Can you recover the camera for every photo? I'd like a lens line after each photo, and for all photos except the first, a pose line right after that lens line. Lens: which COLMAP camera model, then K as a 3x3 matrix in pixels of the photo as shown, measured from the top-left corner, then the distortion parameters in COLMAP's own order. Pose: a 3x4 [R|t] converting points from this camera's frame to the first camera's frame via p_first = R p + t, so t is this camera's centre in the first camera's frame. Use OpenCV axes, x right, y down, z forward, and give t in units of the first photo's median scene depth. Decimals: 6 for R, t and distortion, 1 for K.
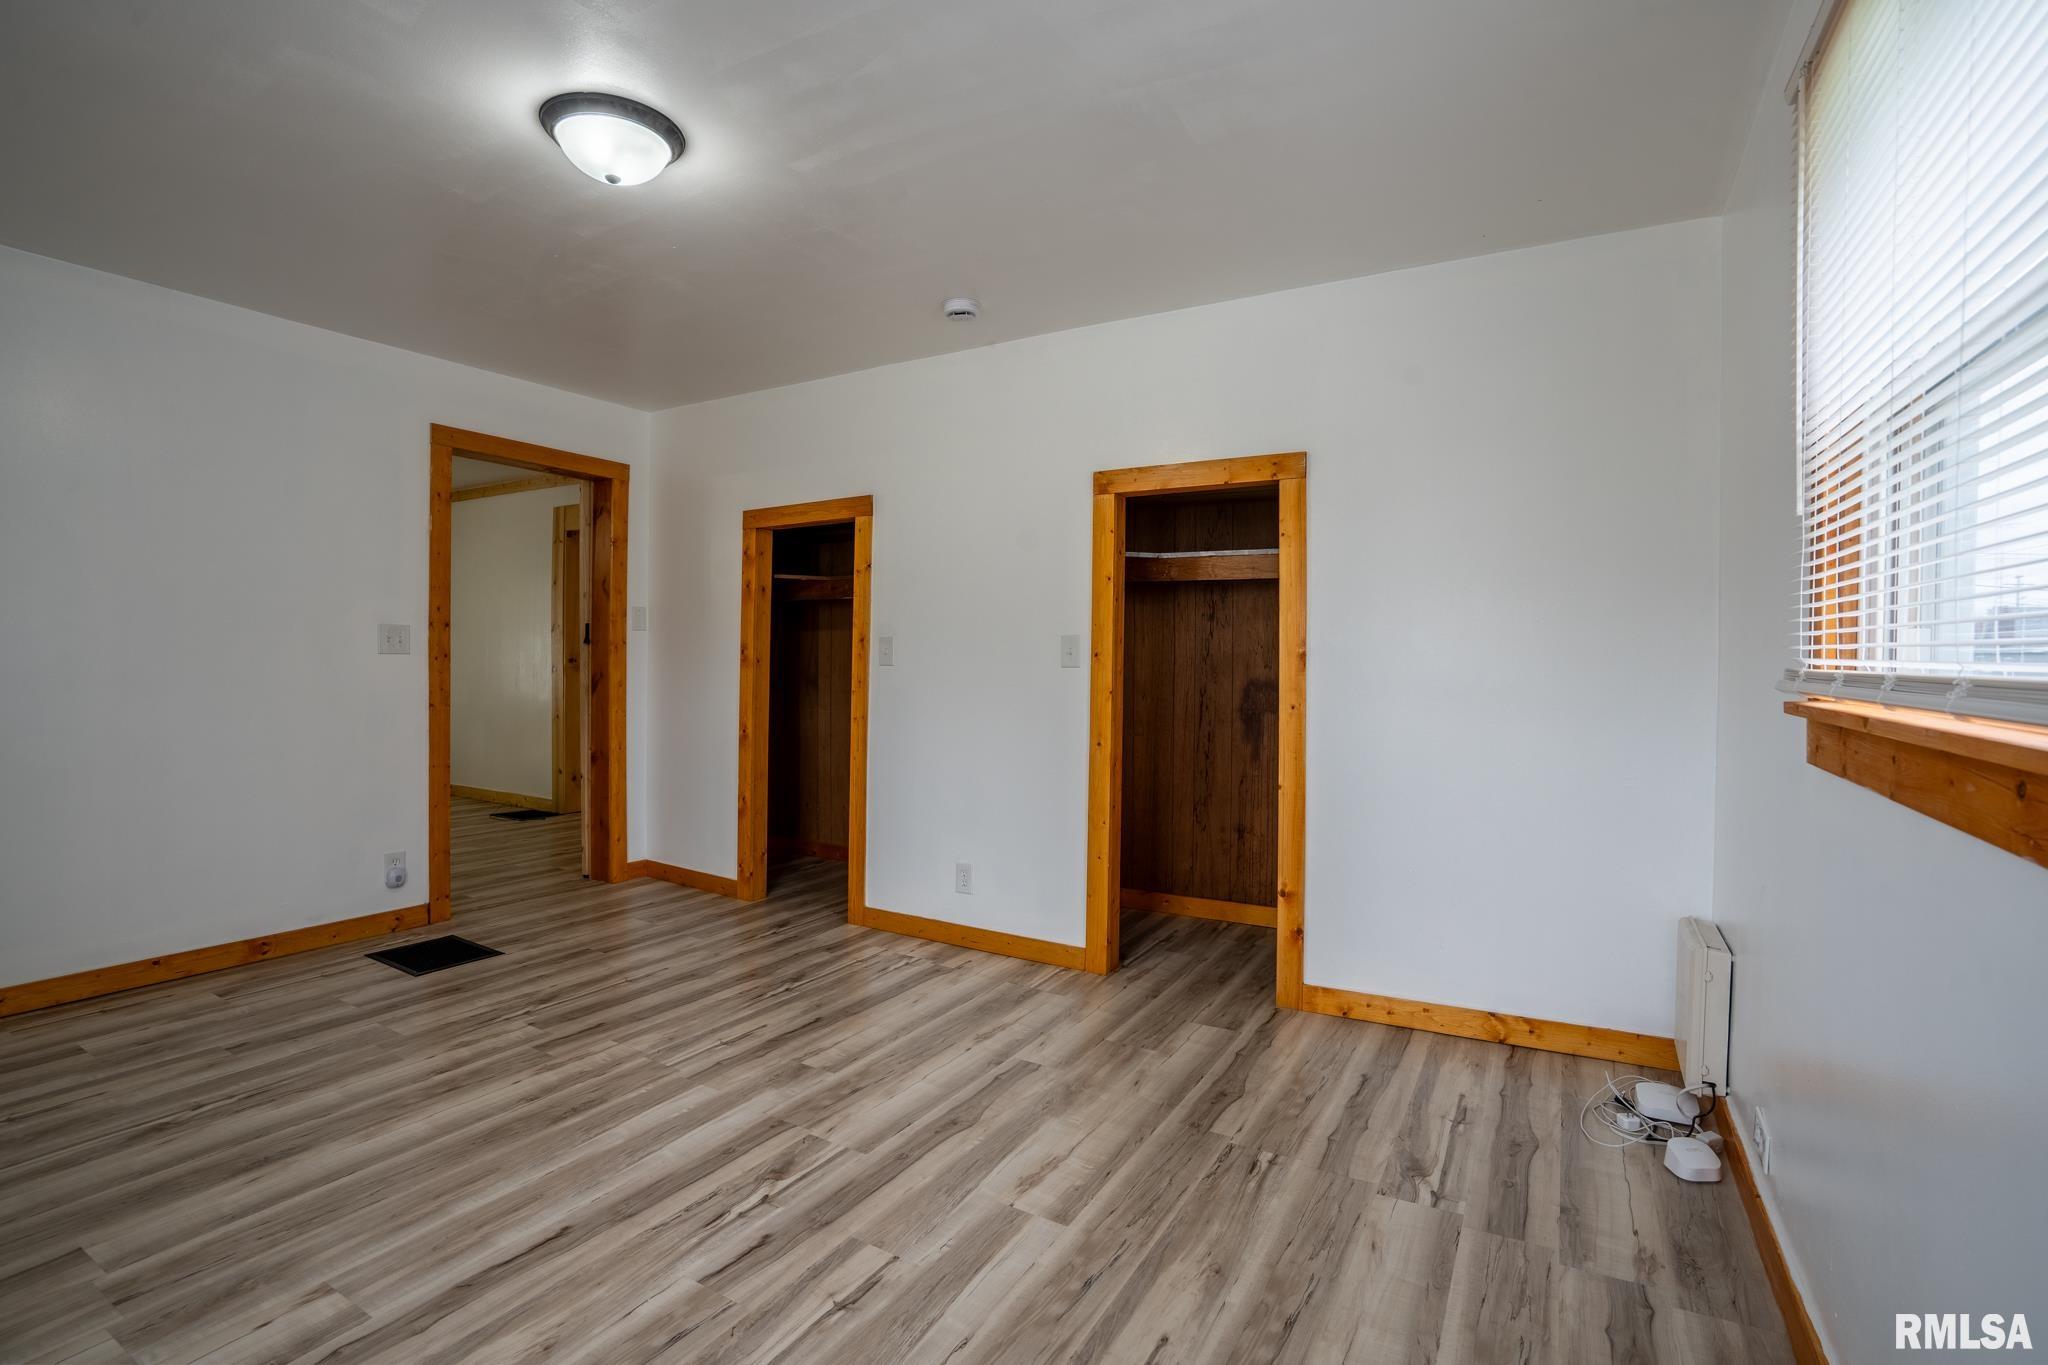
lens RADIAL K [[951.1, 0, 1021.2], [0, 951.1, 680.4], [0, 0, 1]] dist [-0.058690, 0.024442]
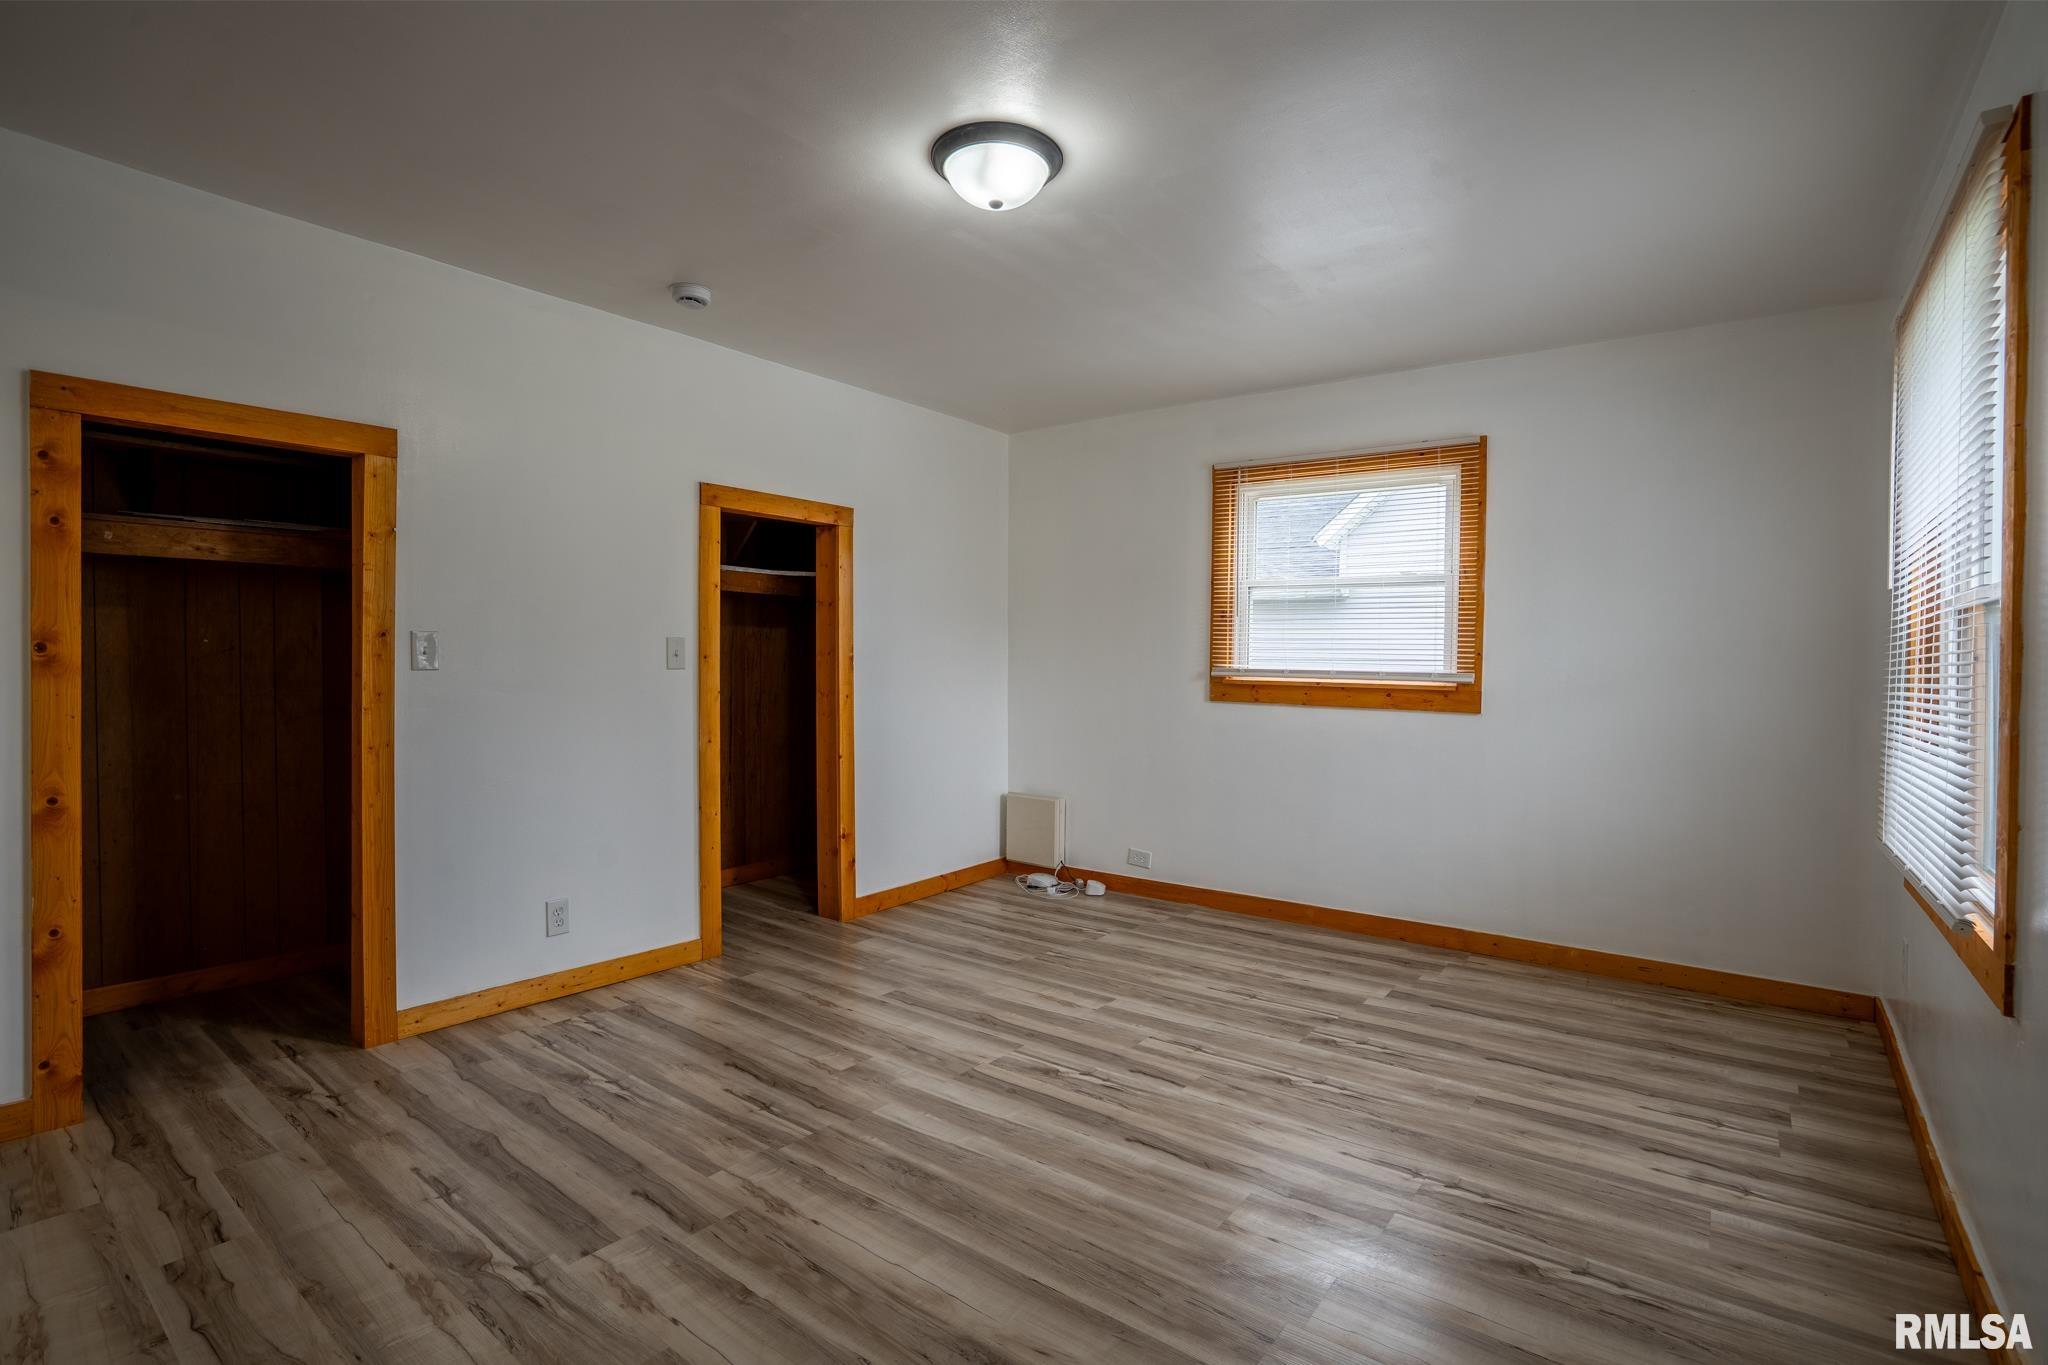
lens RADIAL K [[951.1, 0, 1021.2], [0, 951.1, 680.4], [0, 0, 1]] dist [-0.058690, 0.024442]
pose [[0.117706, -0.024913, 0.992736, -1.164102], [0.008187, 0.999676, 0.024116, -0.030179], [-0.993015, 0.005289, 0.117871, 0.670886]]
